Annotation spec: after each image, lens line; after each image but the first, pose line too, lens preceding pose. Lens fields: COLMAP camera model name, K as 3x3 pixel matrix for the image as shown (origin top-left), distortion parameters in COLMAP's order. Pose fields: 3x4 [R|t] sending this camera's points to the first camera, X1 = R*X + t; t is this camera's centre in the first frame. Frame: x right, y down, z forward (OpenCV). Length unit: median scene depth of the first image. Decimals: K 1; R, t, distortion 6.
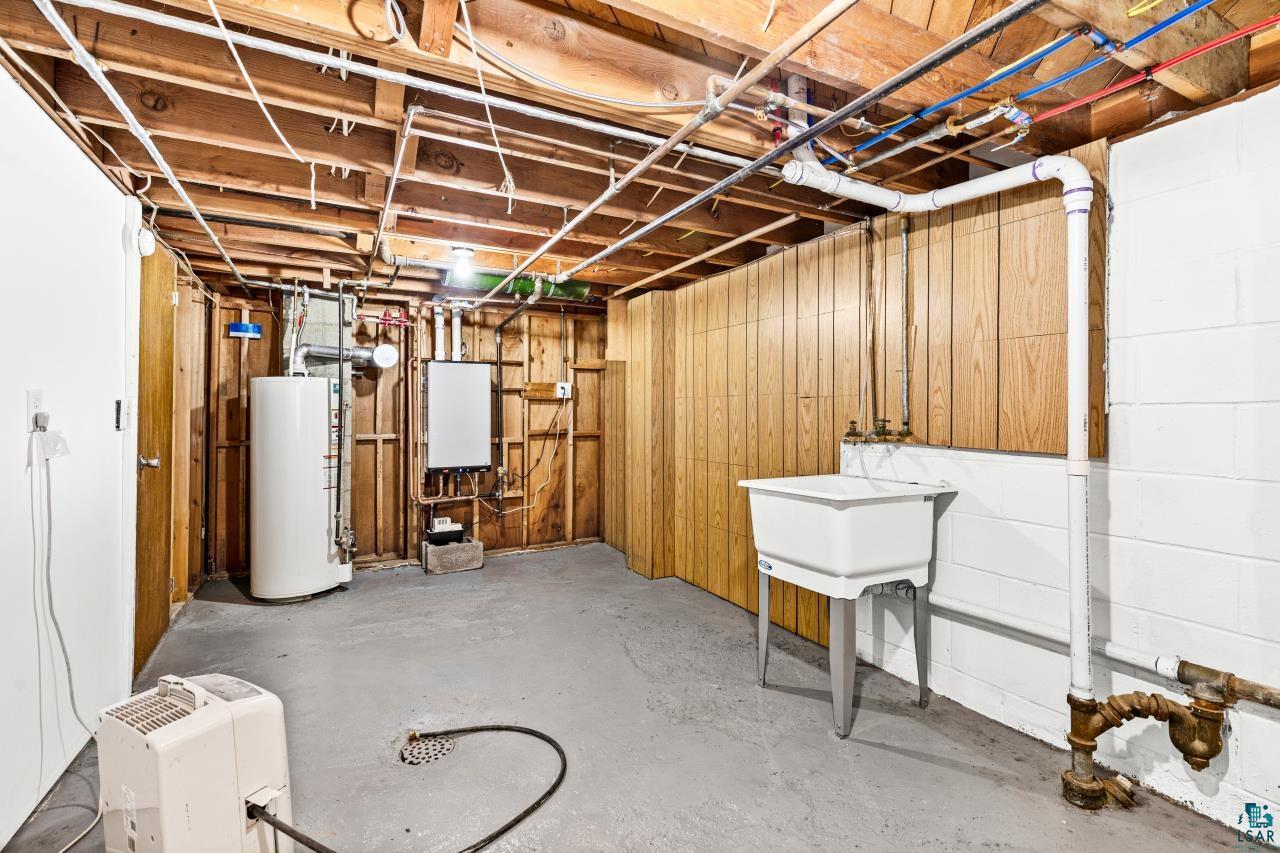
lens RADIAL K [[584.7, 0, 640.6], [0, 584.7, 414.3], [0, 0, 1]] dist [0.044417, -0.001092]
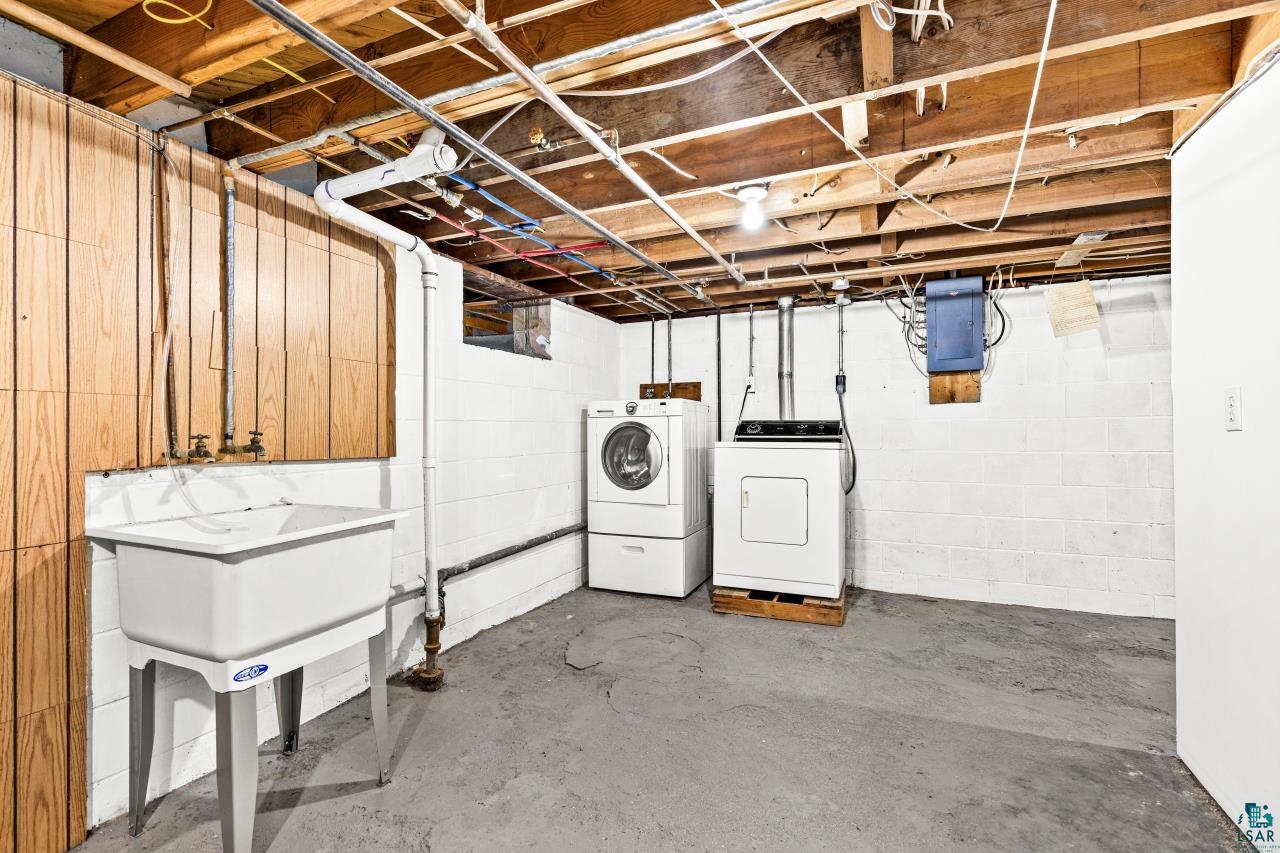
lens RADIAL K [[584.7, 0, 643.0], [0, 584.7, 431.8], [0, 0, 1]] dist [0.044417, -0.001092]
pose [[-0.614010, 0.000804, 0.789297, -0.575879], [0.004924, 0.999984, 0.002812, 0.009678], [-0.789283, 0.005613, -0.614005, 1.164175]]
